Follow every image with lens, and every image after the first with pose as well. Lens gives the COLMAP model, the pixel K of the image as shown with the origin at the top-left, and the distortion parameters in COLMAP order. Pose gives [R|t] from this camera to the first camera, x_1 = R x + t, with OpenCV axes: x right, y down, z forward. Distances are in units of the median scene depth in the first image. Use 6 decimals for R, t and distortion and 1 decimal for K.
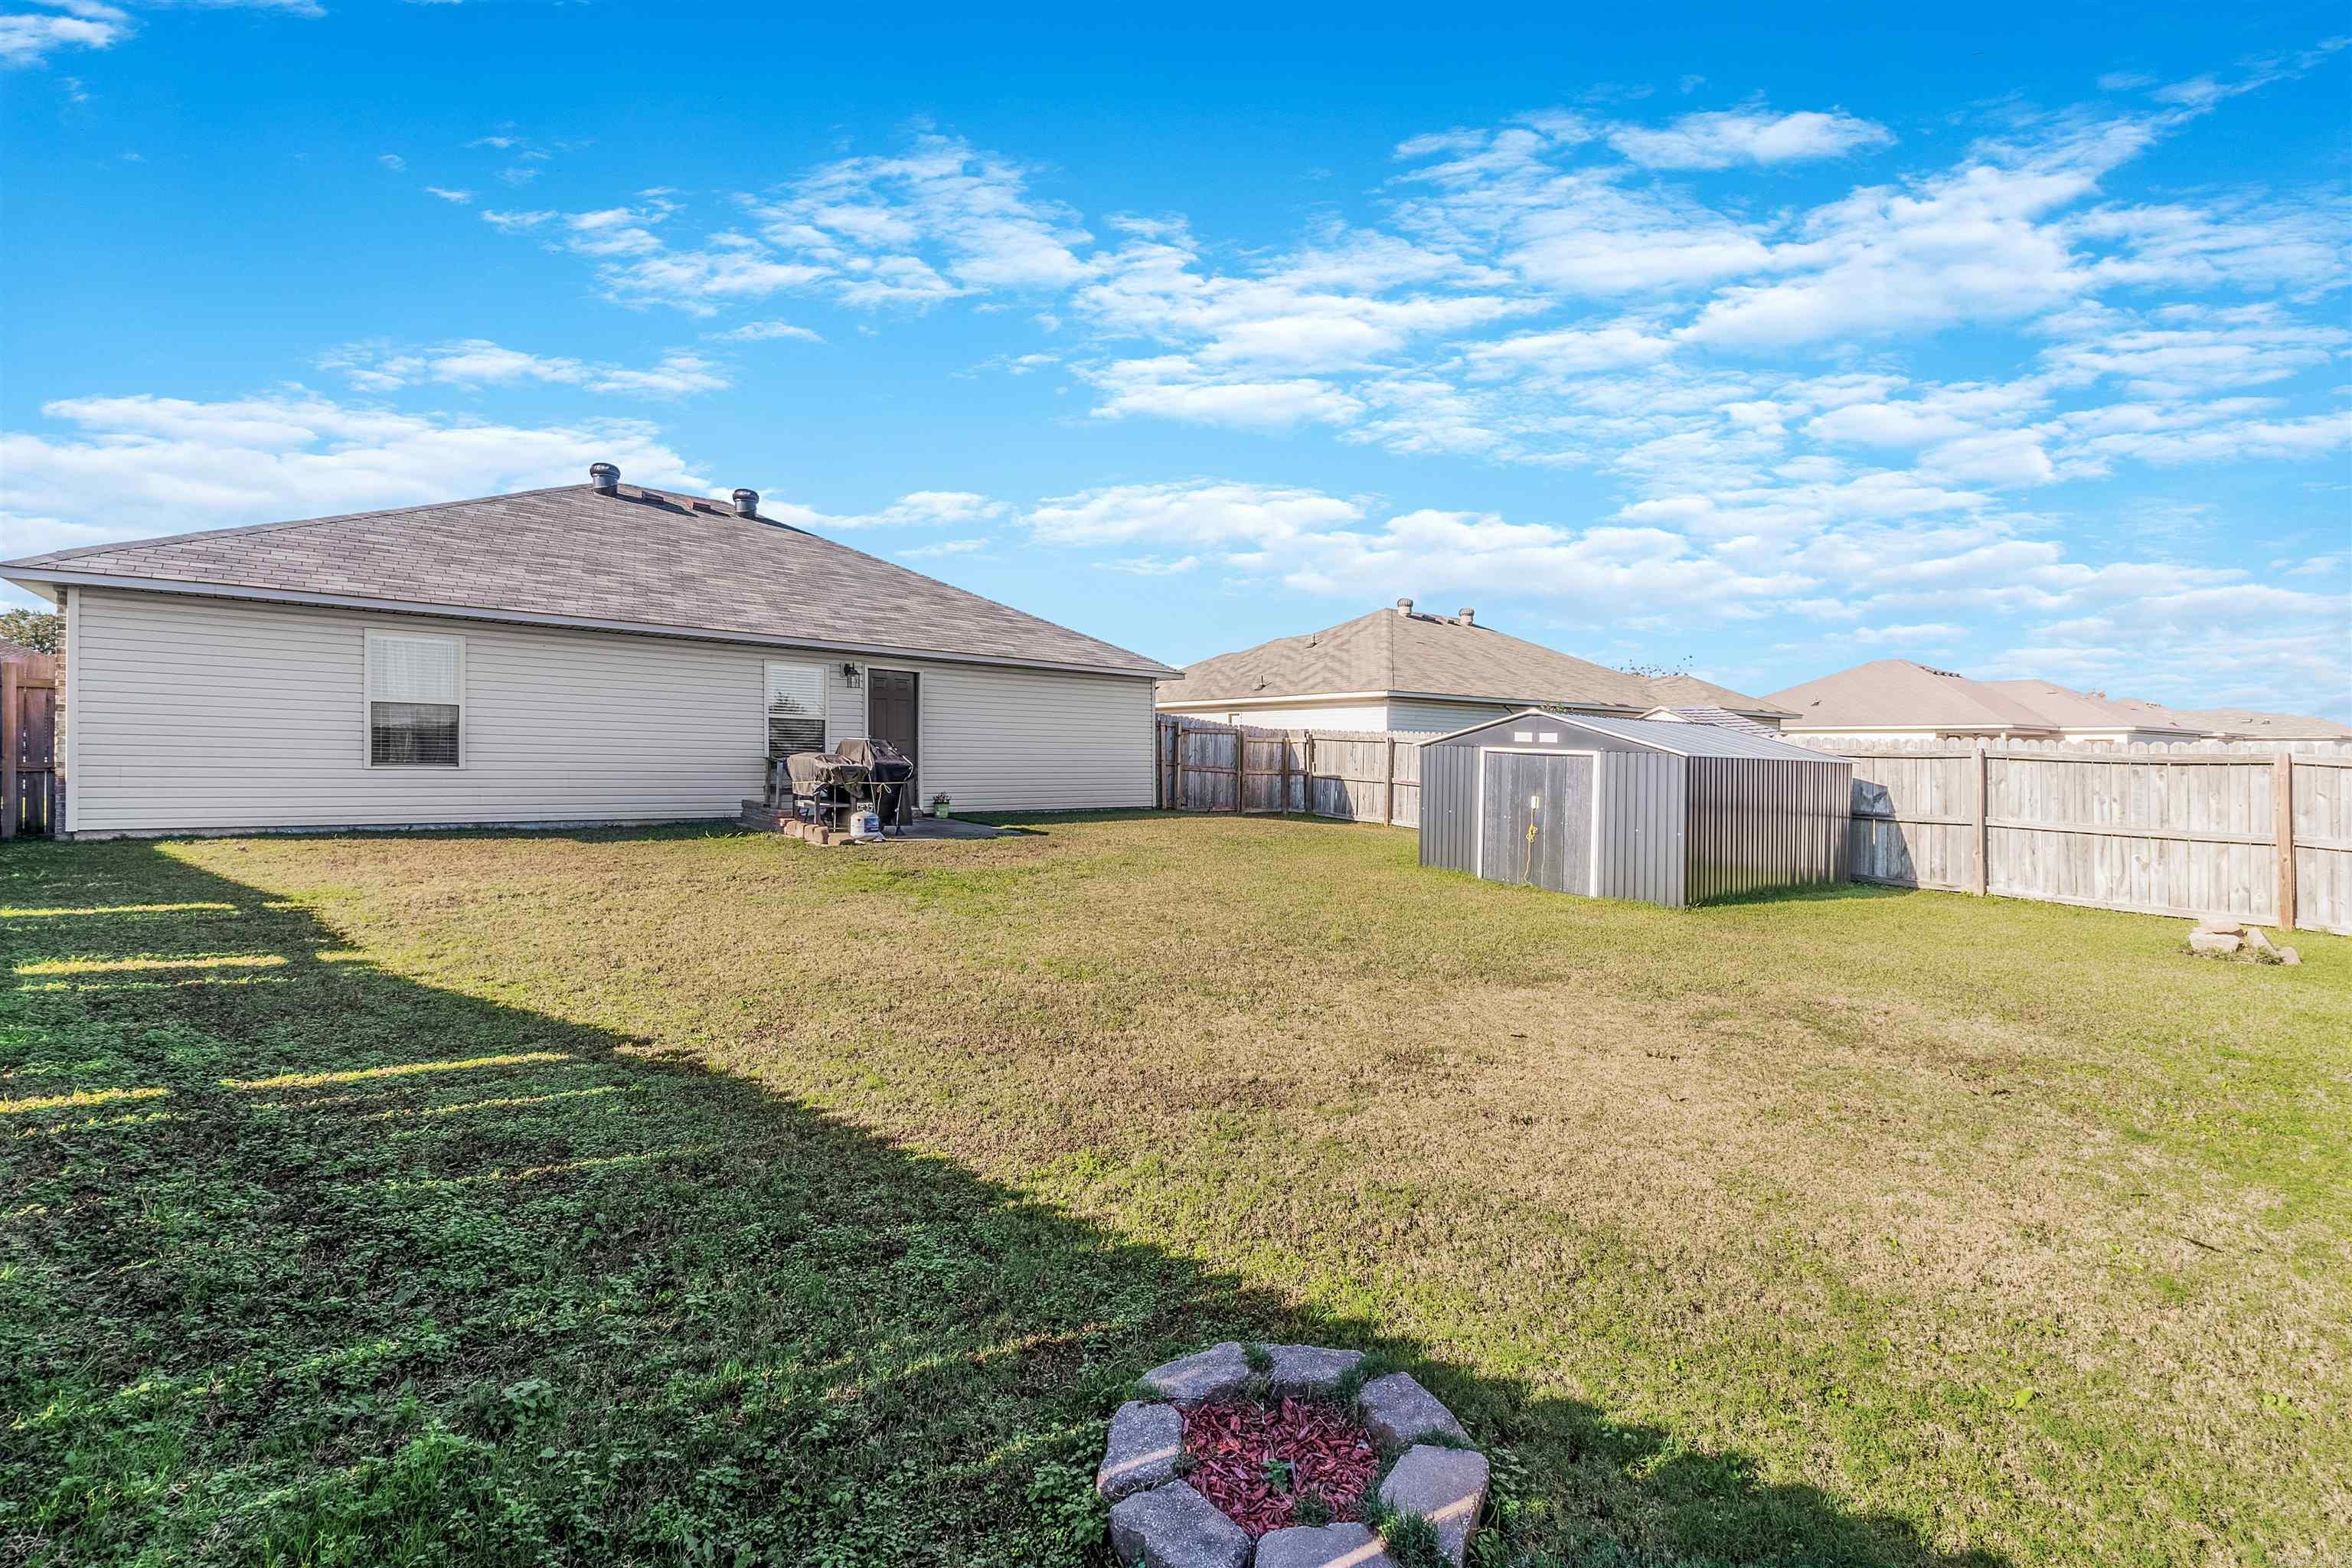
lens RADIAL K [[981.7, 0, 1187.0], [0, 981.7, 759.9], [0, 0, 1]] dist [-0.000395, -0.000072]
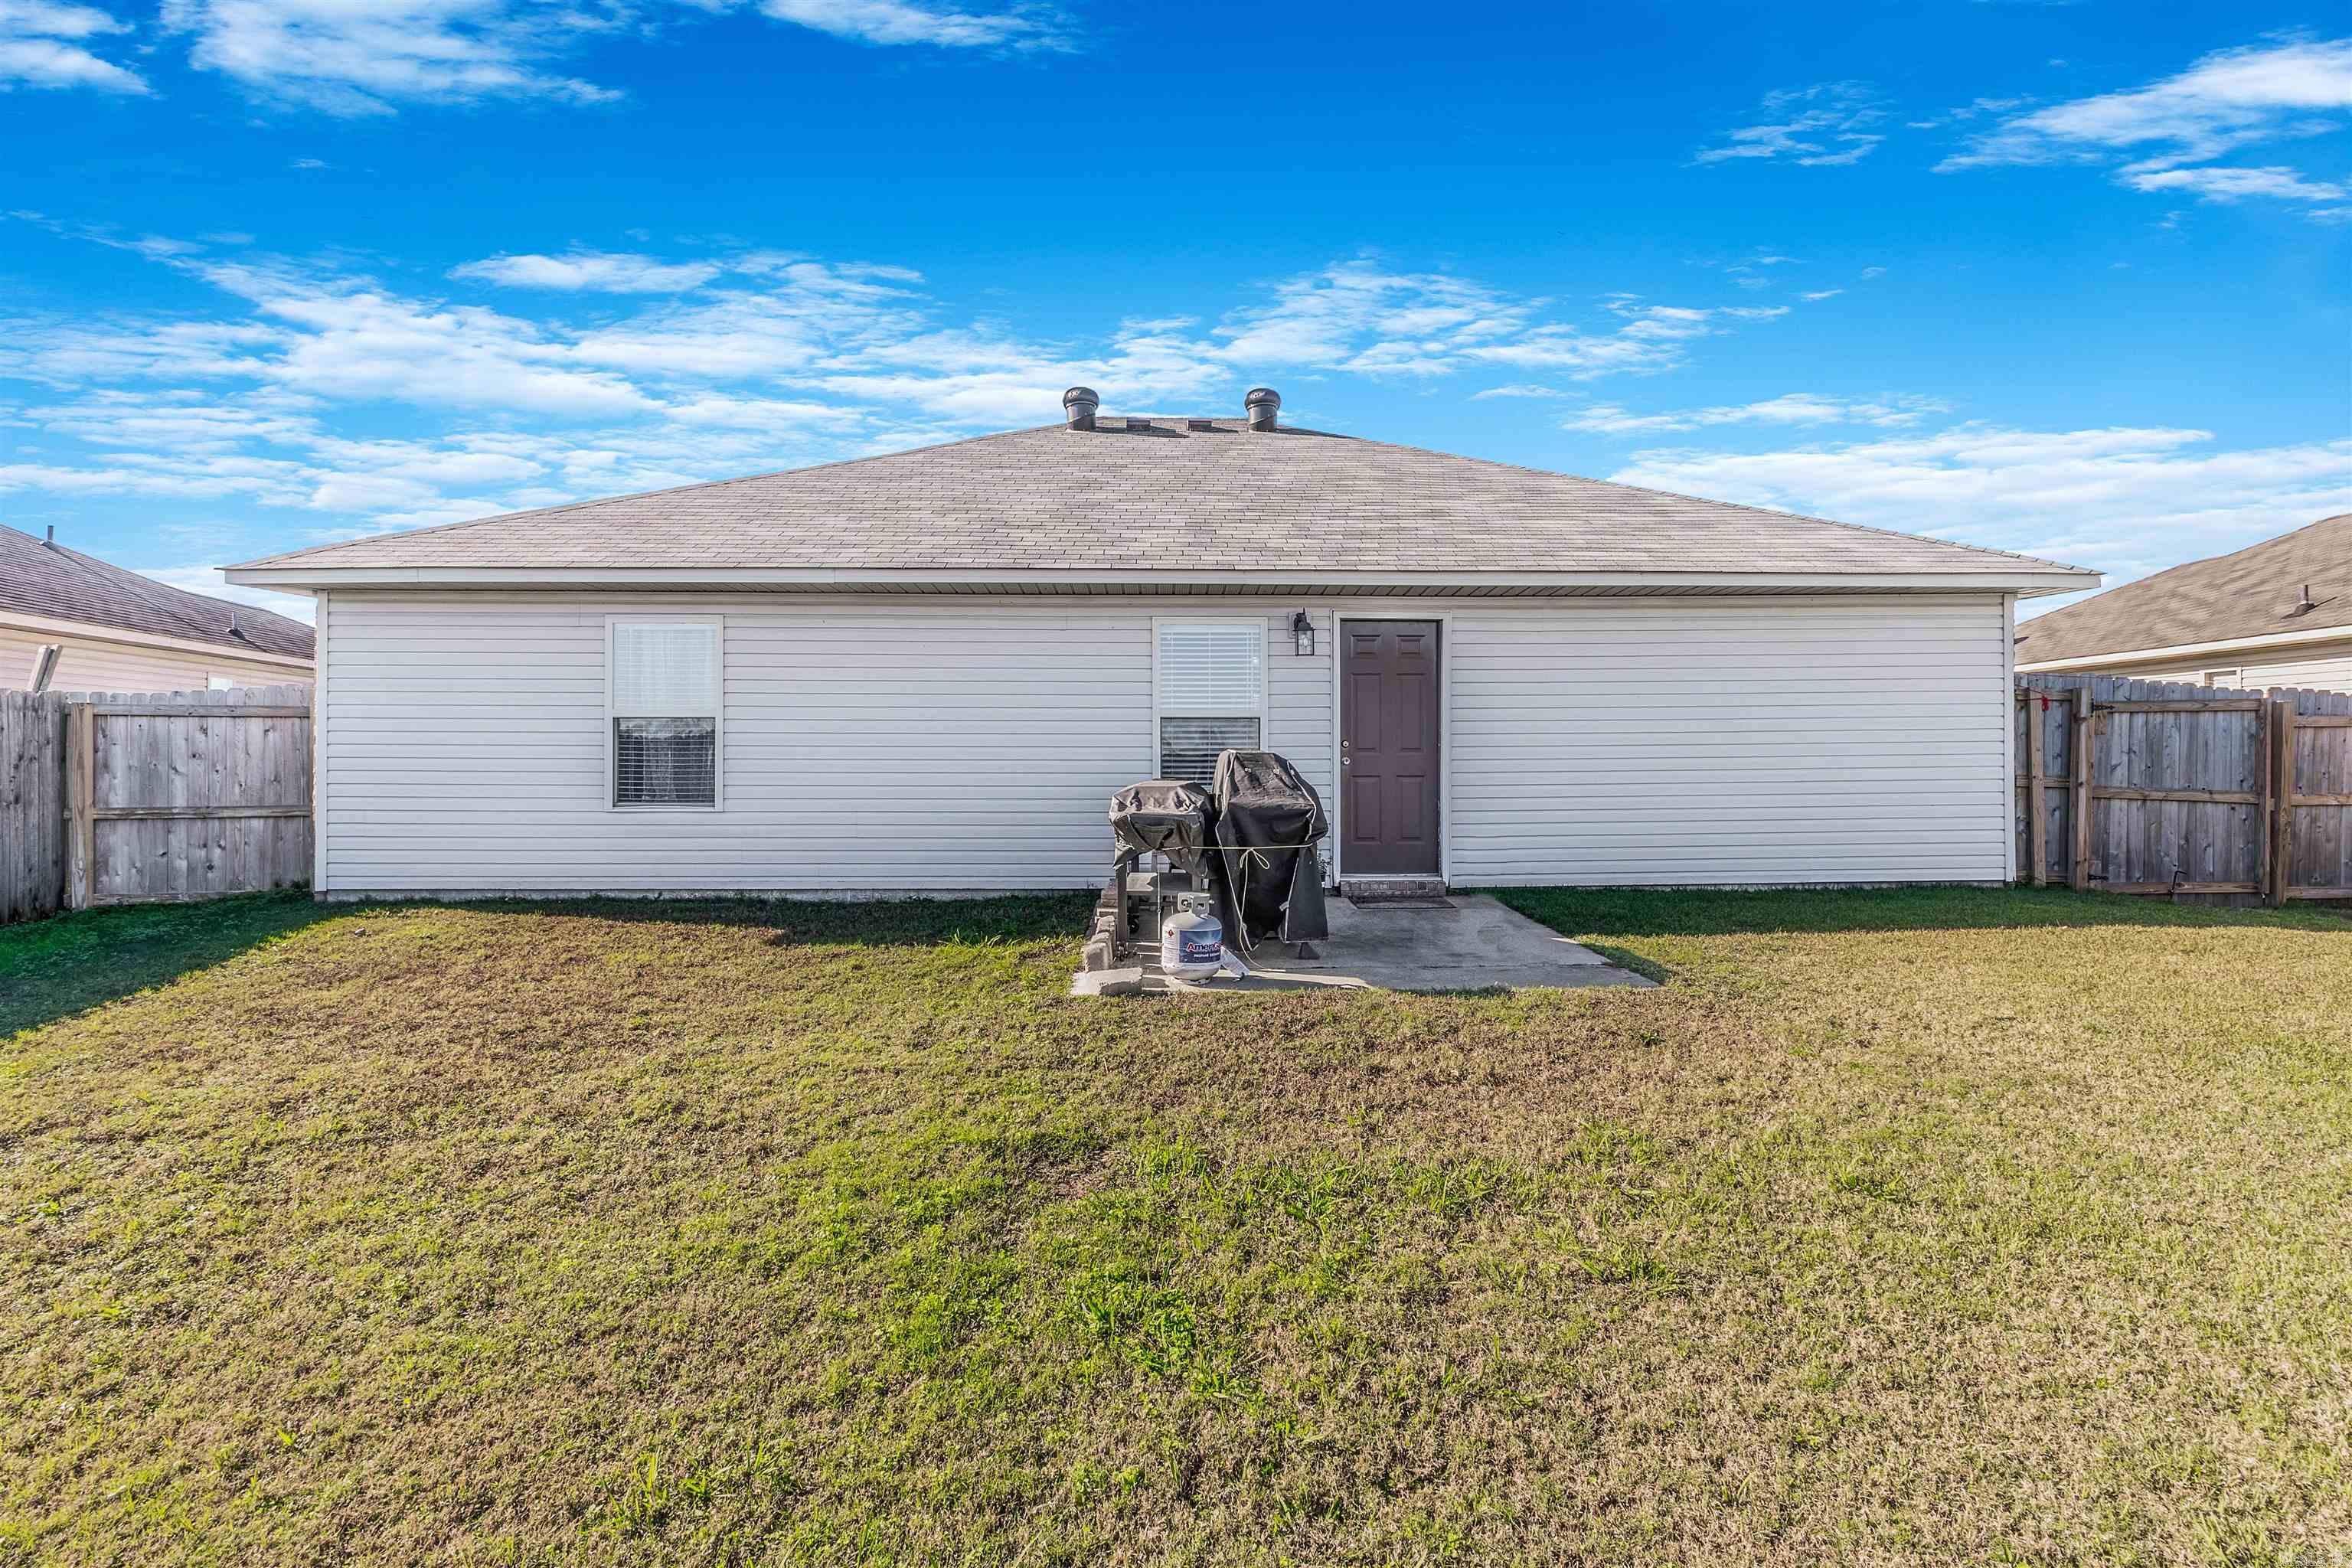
lens RADIAL K [[1079.8, 0, 1176.0], [0, 1079.8, 784.0], [0, 0, 1]] dist [-0.001954, -0.000290]
pose [[0.765967, -0.003979, -0.642868, -0.010341], [0.014867, 0.999823, 0.011525, -0.009041], [0.642708, -0.018385, 0.765891, 0.444350]]
